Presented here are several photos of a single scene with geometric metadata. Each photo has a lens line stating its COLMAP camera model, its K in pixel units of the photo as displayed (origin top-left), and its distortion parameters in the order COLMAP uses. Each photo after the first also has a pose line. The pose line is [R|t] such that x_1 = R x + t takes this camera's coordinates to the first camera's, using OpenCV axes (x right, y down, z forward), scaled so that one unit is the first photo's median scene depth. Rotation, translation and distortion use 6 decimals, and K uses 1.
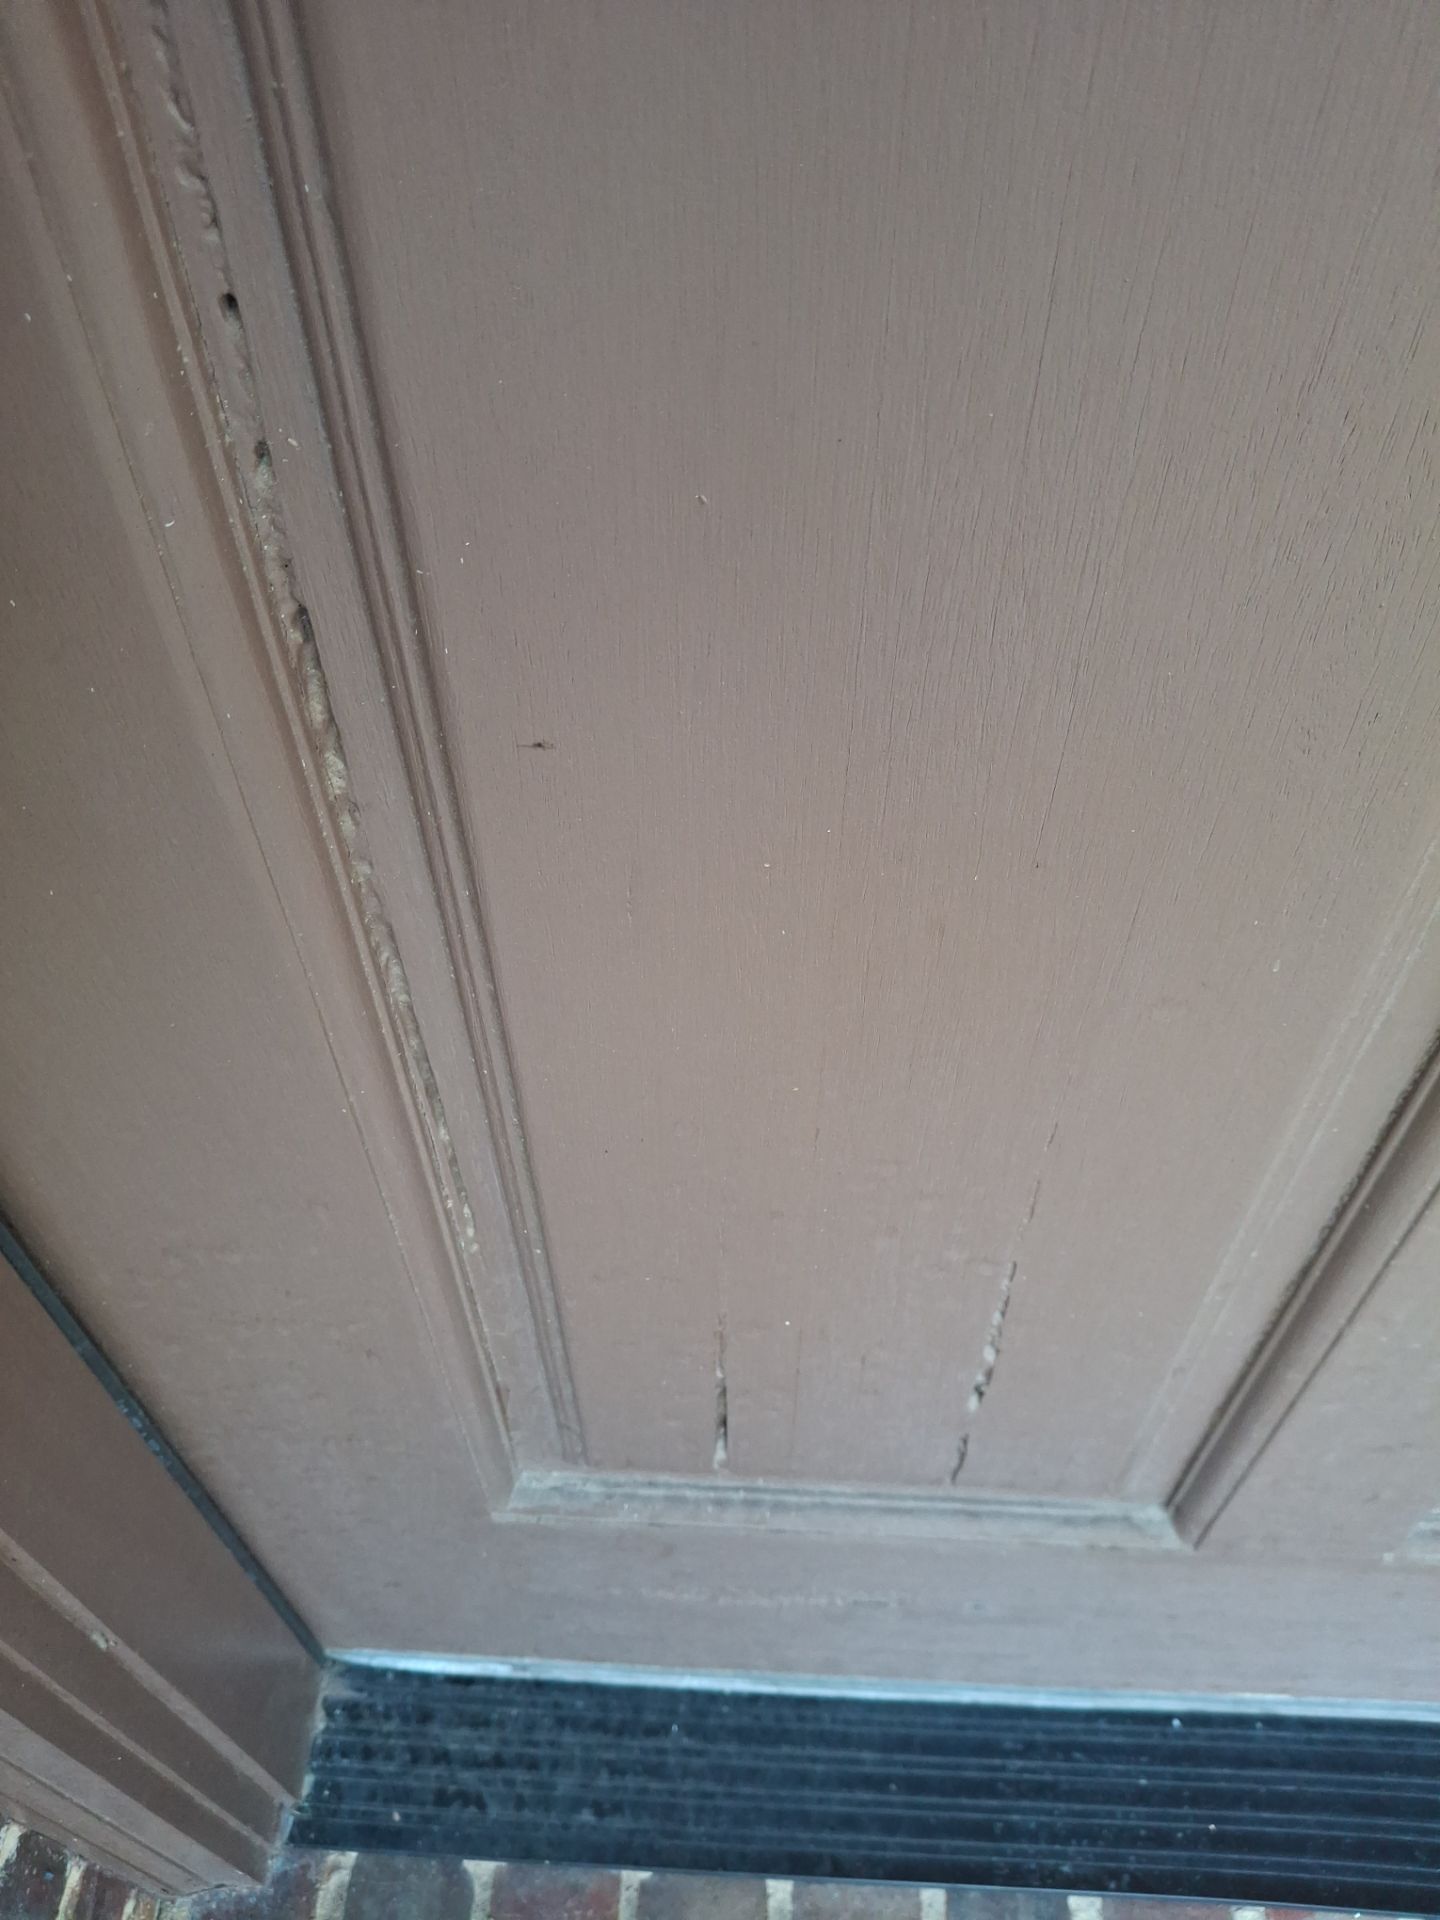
lens RADIAL K [[1466.2, 0, 699.8], [0, 1466.2, 939.8], [0, 0, 1]] dist [-0.080301, 0.072358]
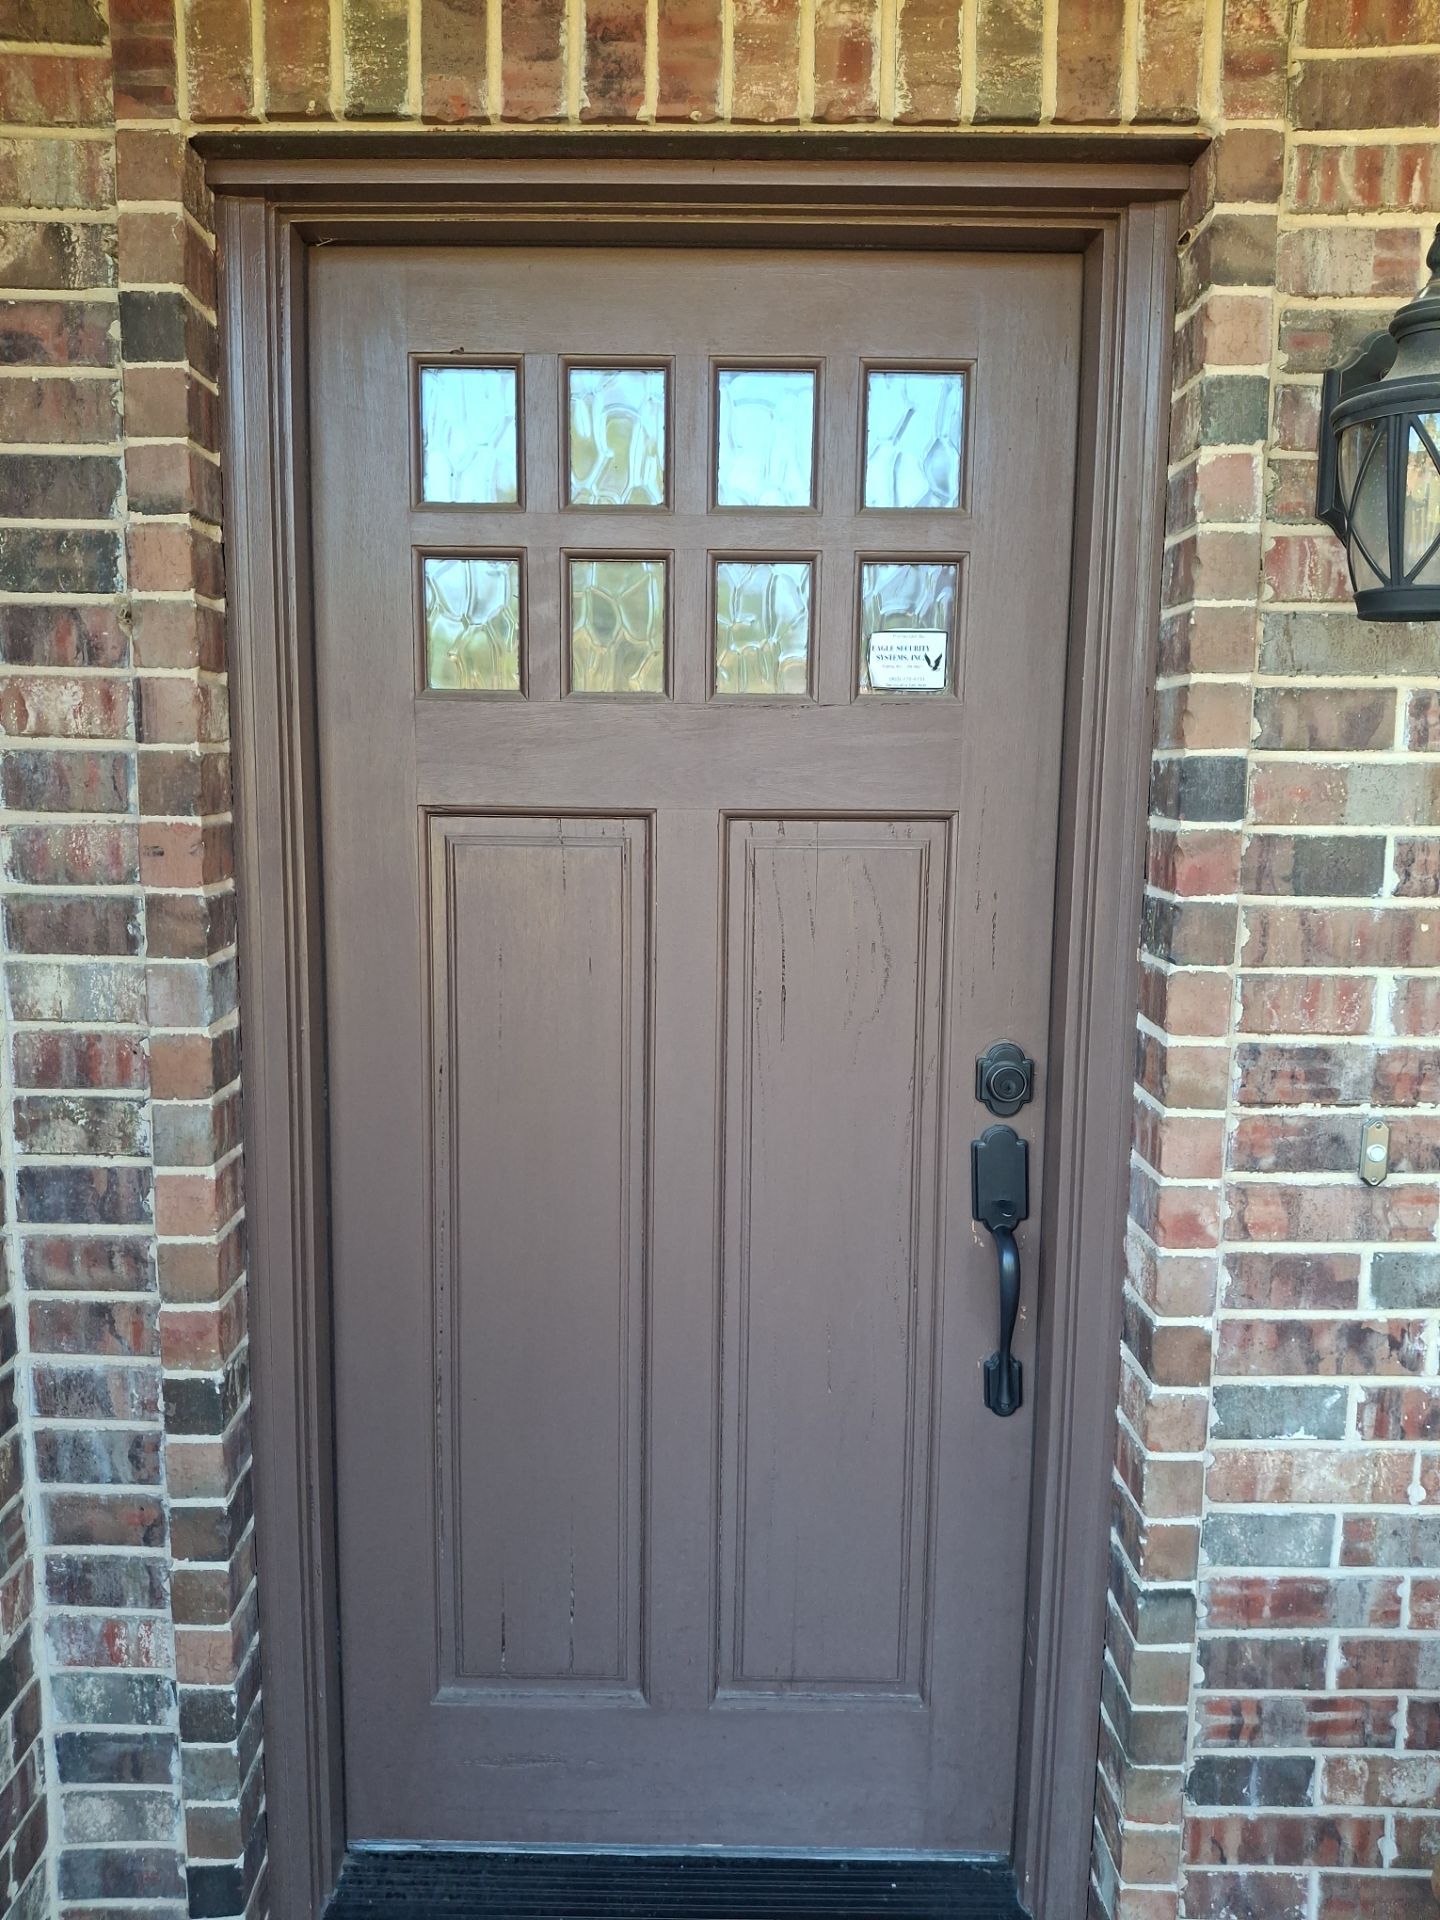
lens RADIAL K [[1466.2, 0, 715.1], [0, 1466.2, 960.4], [0, 0, 1]] dist [-0.080301, 0.072358]
pose [[0.998193, 0.023545, 0.055279, 0.215978], [0.018101, 0.759440, -0.650326, 1.003914], [-0.057293, 0.650151, 0.757642, -2.022205]]
